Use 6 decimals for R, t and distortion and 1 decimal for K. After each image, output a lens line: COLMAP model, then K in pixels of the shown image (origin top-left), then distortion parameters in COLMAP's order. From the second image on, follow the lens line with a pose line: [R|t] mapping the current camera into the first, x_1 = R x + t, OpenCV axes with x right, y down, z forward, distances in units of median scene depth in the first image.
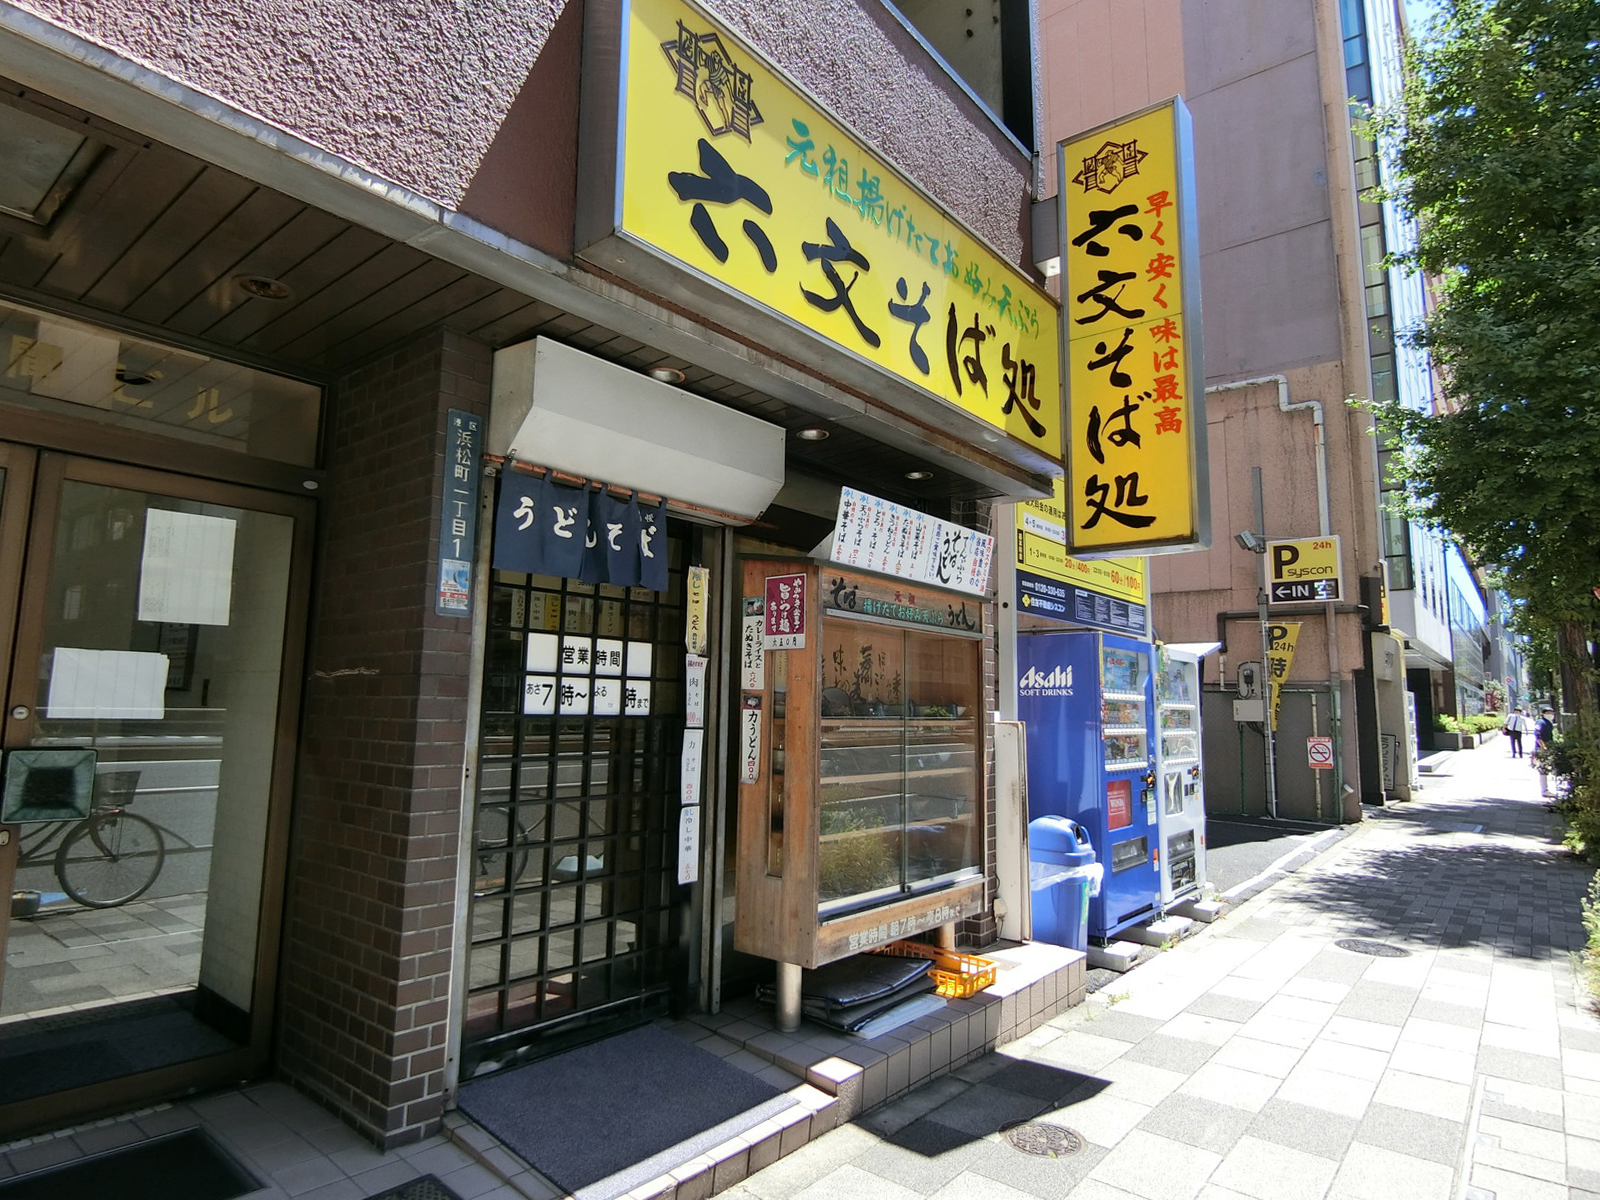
lens RADIAL K [[895.6, 0, 798.2], [0, 895.6, 585.6], [0, 0, 1]] dist [-0.029215, 0.002536]
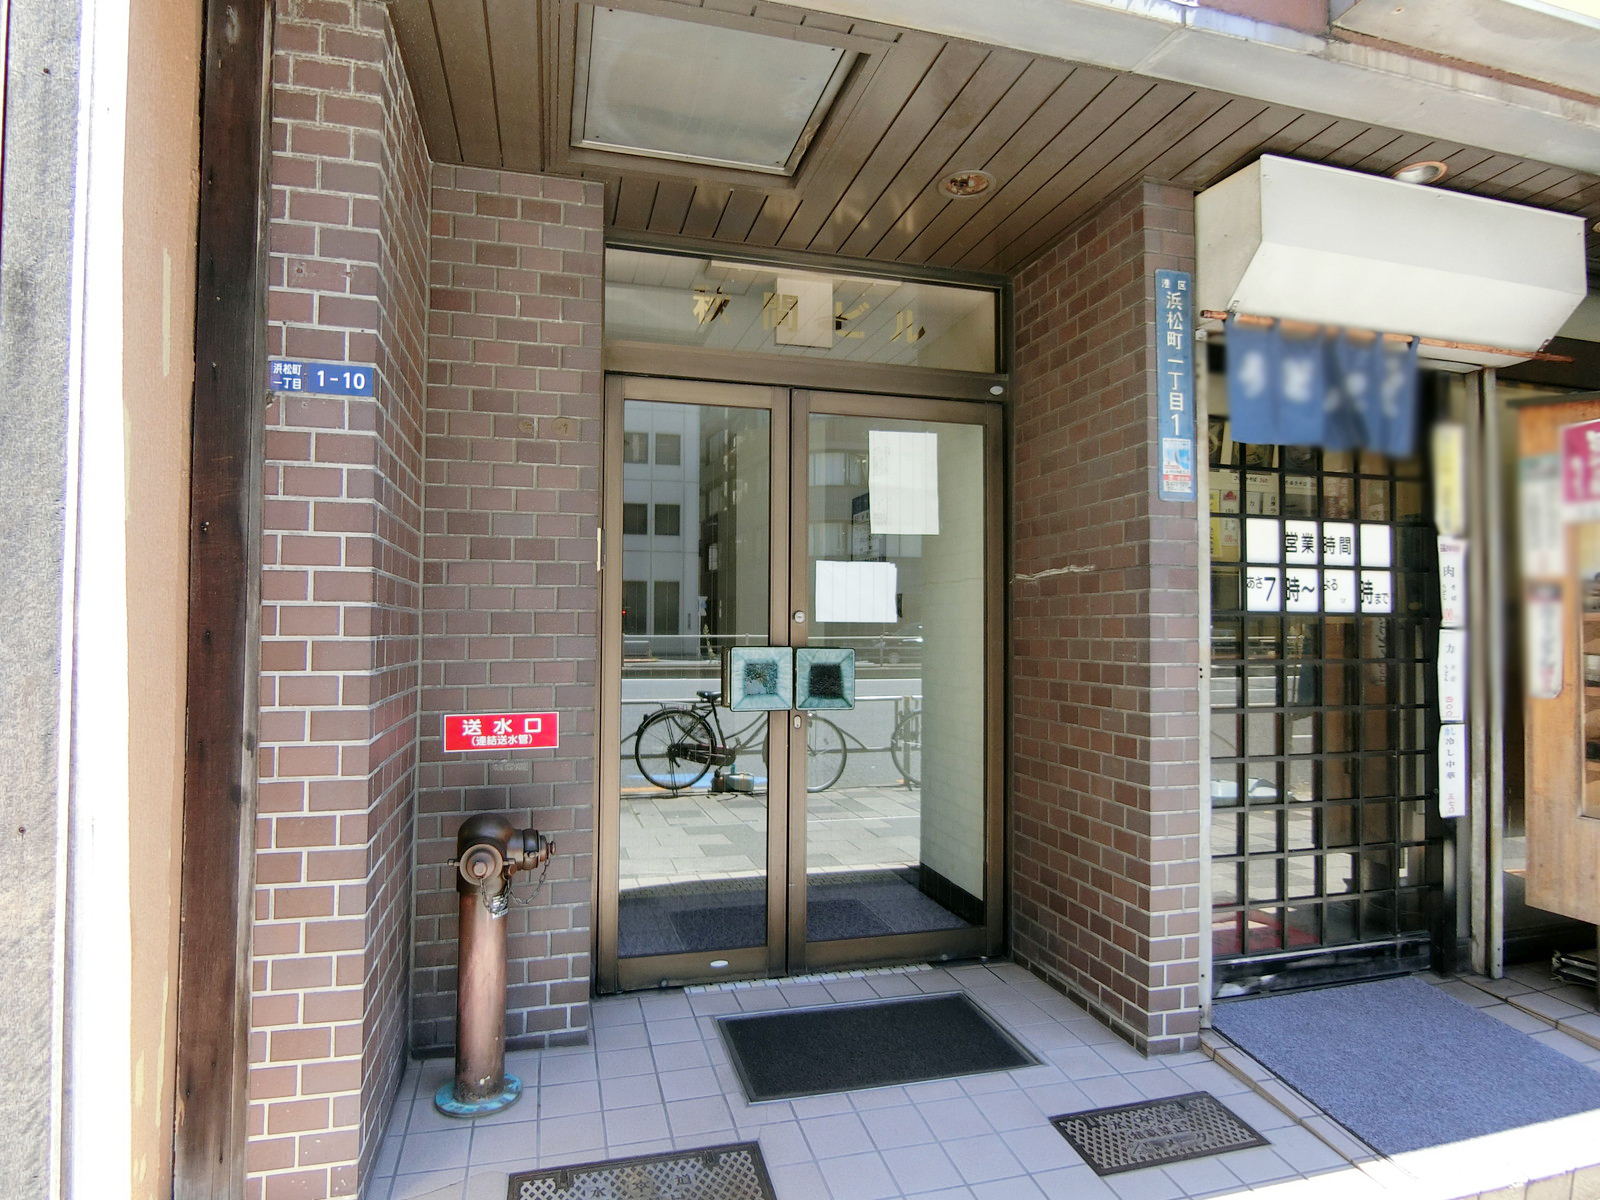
lens RADIAL K [[886.1, 0, 800.0], [0, 886.1, 600.0], [0, 0, 1]] dist [-0.026731, -0.000707]
pose [[0.817097, -0.032461, -0.575585, -0.149708], [0.086292, 0.994052, 0.066439, 0.033242], [0.570005, -0.103956, 0.815038, 0.033548]]
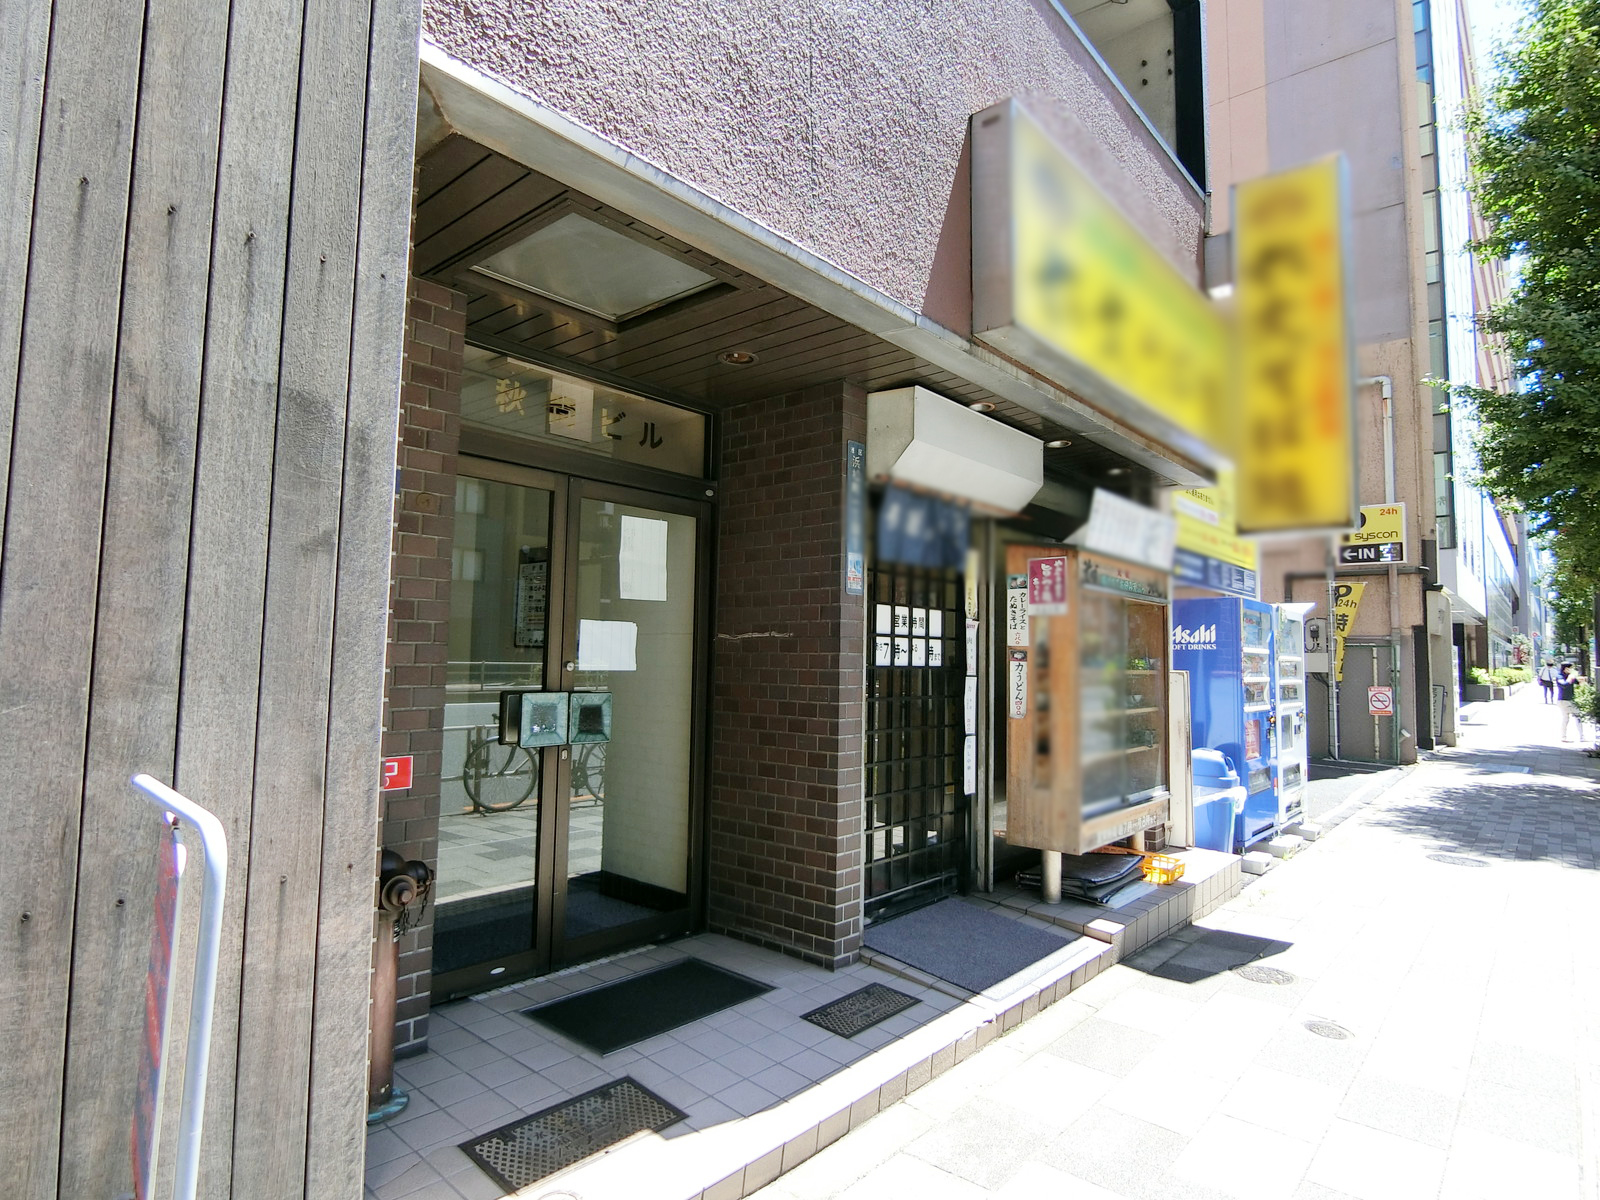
lens RADIAL K [[878.8, 0, 807.6], [0, 878.8, 592.2], [0, 0, 1]] dist [-0.021574, -0.001547]
pose [[0.999847, -0.002962, -0.017266, -0.345209], [0.003948, 0.998347, 0.057334, -0.036557], [0.017068, -0.057394, 0.998206, -0.273518]]
